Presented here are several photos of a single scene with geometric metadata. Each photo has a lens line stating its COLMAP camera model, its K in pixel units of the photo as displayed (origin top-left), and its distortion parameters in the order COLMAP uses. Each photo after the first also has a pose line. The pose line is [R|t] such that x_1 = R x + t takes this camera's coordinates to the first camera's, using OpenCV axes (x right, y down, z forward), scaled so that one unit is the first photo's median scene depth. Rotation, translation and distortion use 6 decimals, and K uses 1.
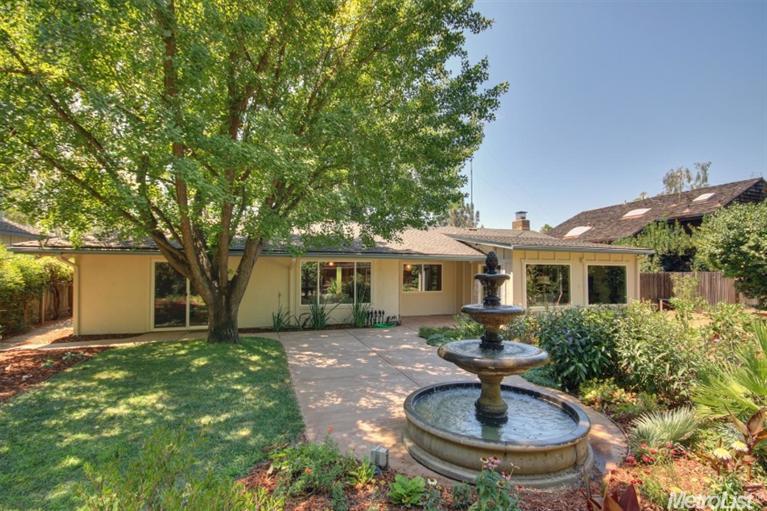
lens RADIAL K [[359.7, 0, 382.8], [0, 359.7, 262.1], [0, 0, 1]] dist [-0.002647, -0.002325]
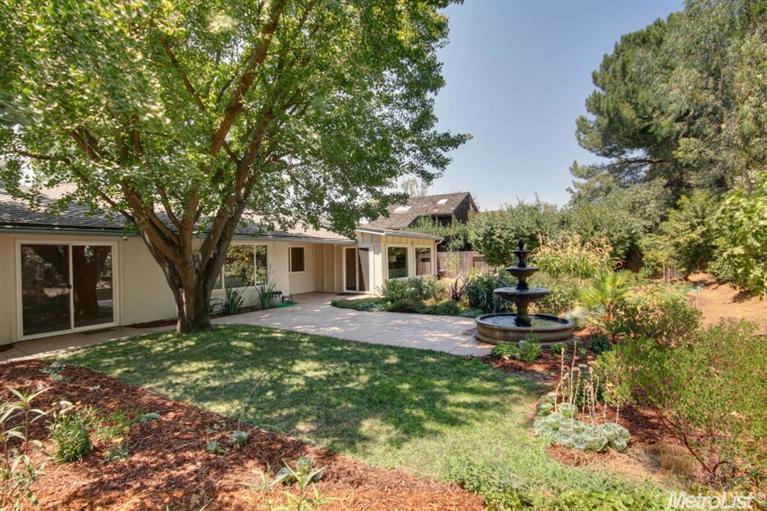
lens RADIAL K [[359.7, 0, 384.6], [0, 359.7, 255.6], [0, 0, 1]] dist [-0.002647, -0.002325]
pose [[0.772344, -0.016569, 0.634988, -0.502526], [-0.001867, 0.999596, 0.028354, 0.001631], [-0.635202, -0.023085, 0.772001, -0.007800]]
